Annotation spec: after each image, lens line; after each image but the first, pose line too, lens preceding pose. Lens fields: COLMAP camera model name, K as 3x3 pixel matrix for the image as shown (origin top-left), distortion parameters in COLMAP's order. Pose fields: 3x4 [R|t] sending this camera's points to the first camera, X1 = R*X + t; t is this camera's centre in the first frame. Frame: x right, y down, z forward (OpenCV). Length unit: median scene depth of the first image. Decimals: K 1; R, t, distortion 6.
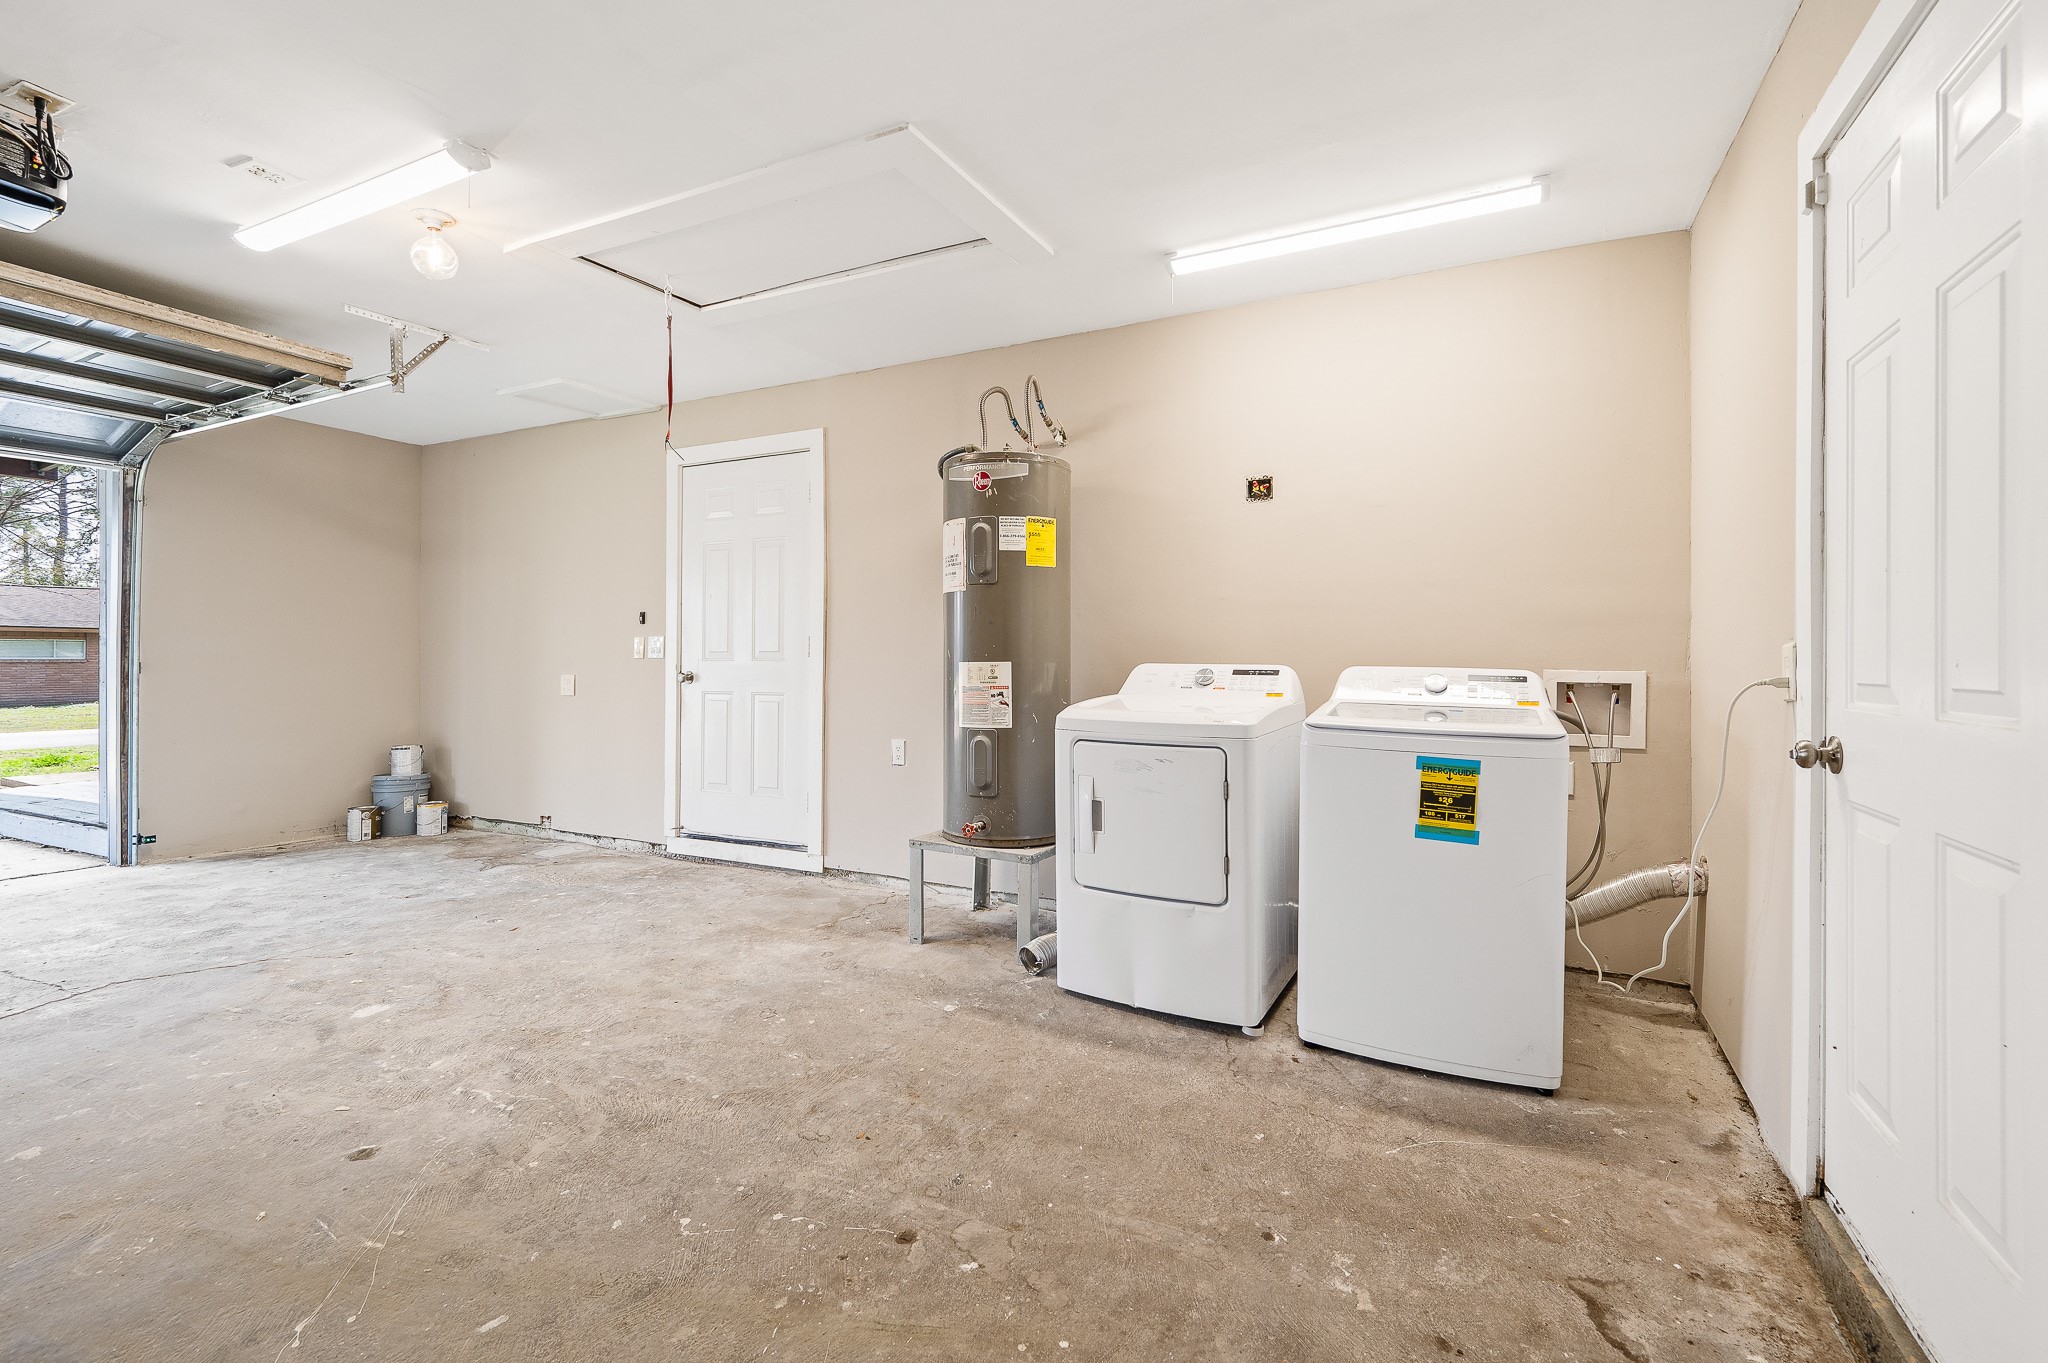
lens RADIAL K [[876.7, 0, 1031.5], [0, 876.7, 655.6], [0, 0, 1]] dist [0.000425, -0.000138]
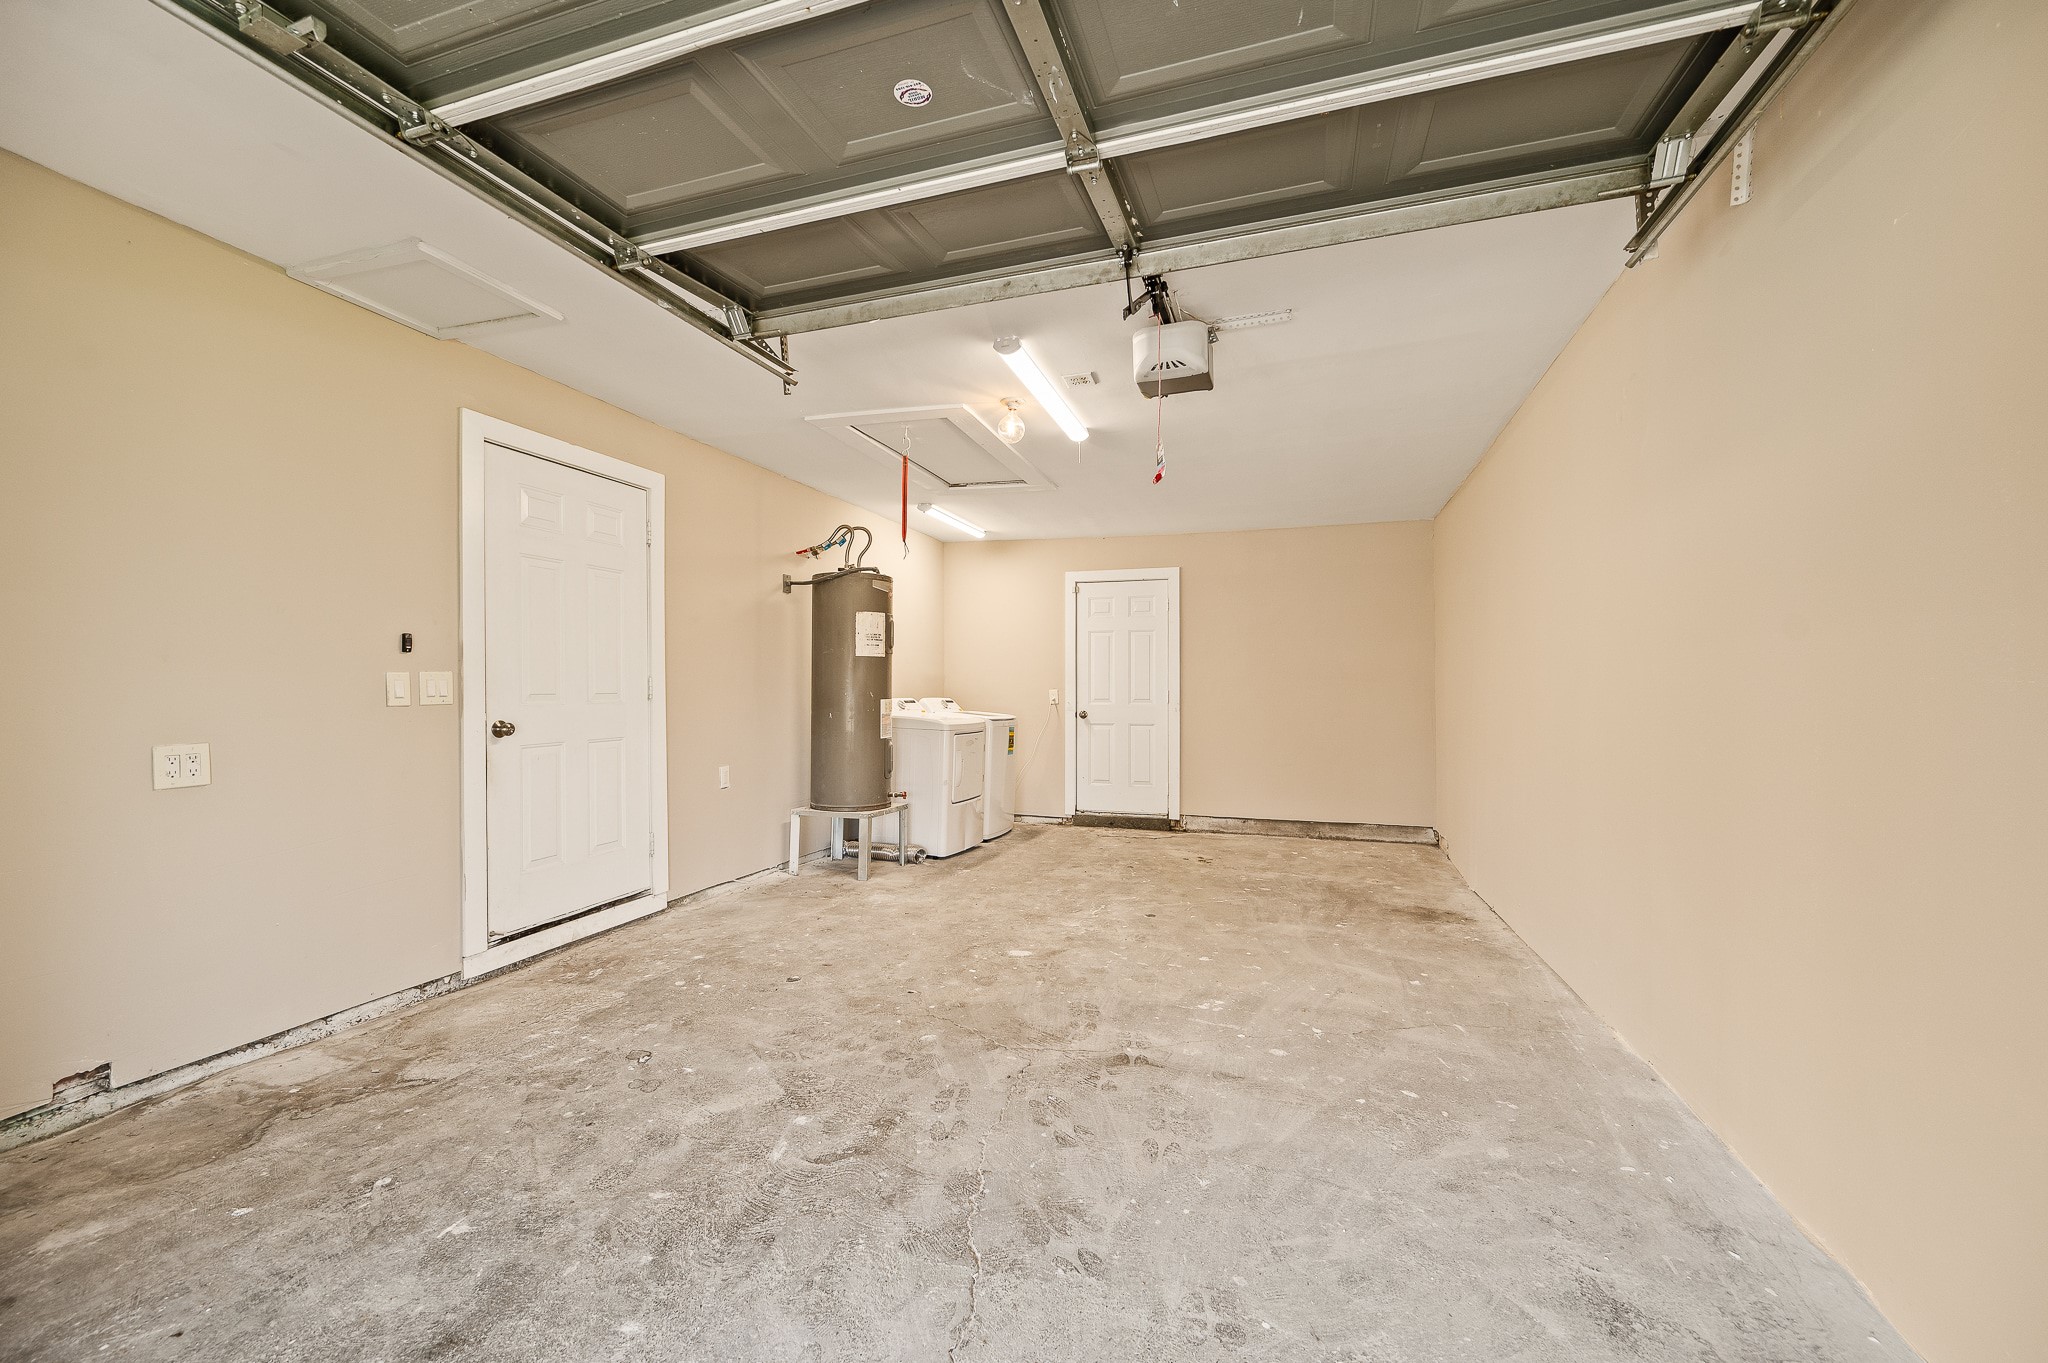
lens RADIAL K [[825.4, 0, 1025.5], [0, 825.4, 684.5], [0, 0, 1]] dist [0.002404, 0.000236]
pose [[-0.140723, 0.001937, 0.990047, -1.806649], [-0.000060, 0.999998, -0.001965, -0.018438], [-0.990049, -0.000336, -0.140723, 1.031704]]
